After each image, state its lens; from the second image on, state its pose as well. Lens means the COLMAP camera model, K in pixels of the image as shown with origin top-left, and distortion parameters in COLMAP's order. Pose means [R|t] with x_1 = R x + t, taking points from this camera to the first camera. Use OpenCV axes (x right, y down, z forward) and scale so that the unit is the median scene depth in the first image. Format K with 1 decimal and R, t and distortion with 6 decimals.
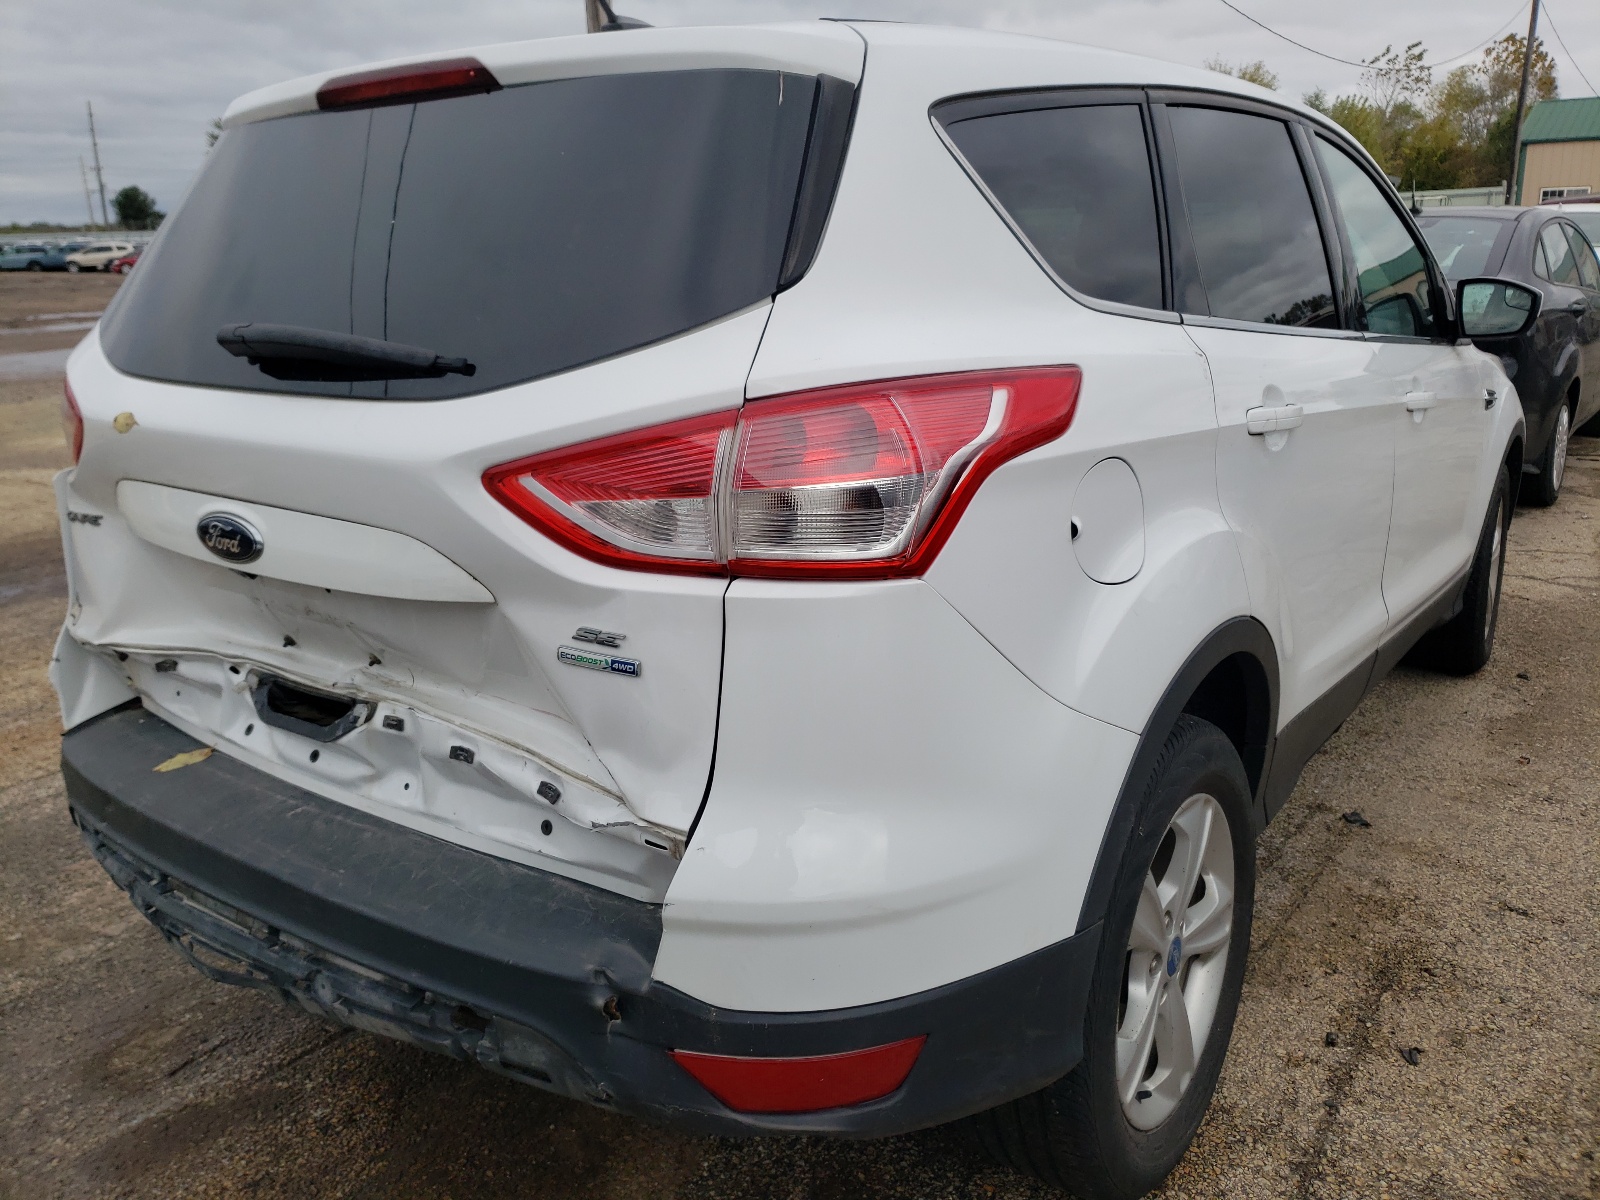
lens RADIAL K [[1283.7, 0, 814.3], [0, 1283.7, 602.8], [0, 0, 1]] dist [-0.012593, 0.094353]
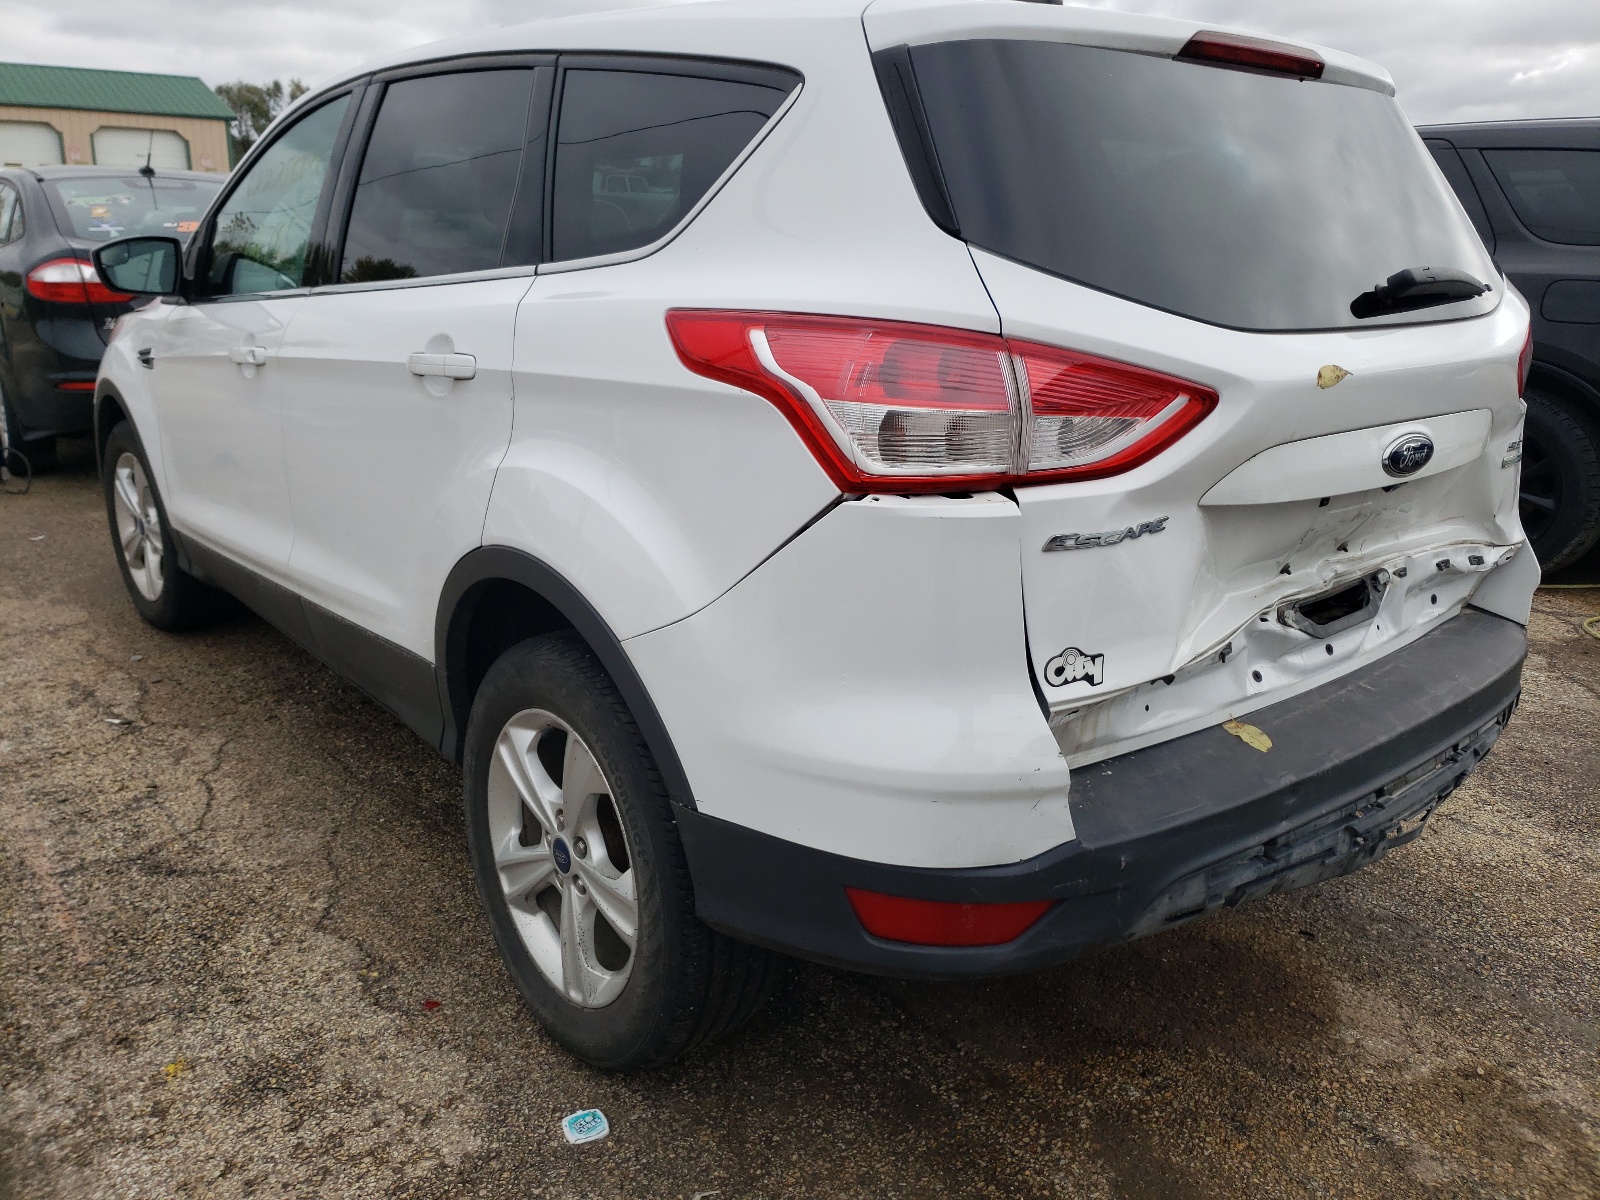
lens RADIAL K [[1283.7, 0, 814.3], [0, 1283.7, 602.8], [0, 0, 1]] dist [-0.012593, 0.094353]
pose [[0.196355, -0.261076, 0.945137, -1.559646], [0.232051, 0.948893, 0.213904, -0.273221], [-0.952679, 0.177319, 0.246903, 1.154363]]
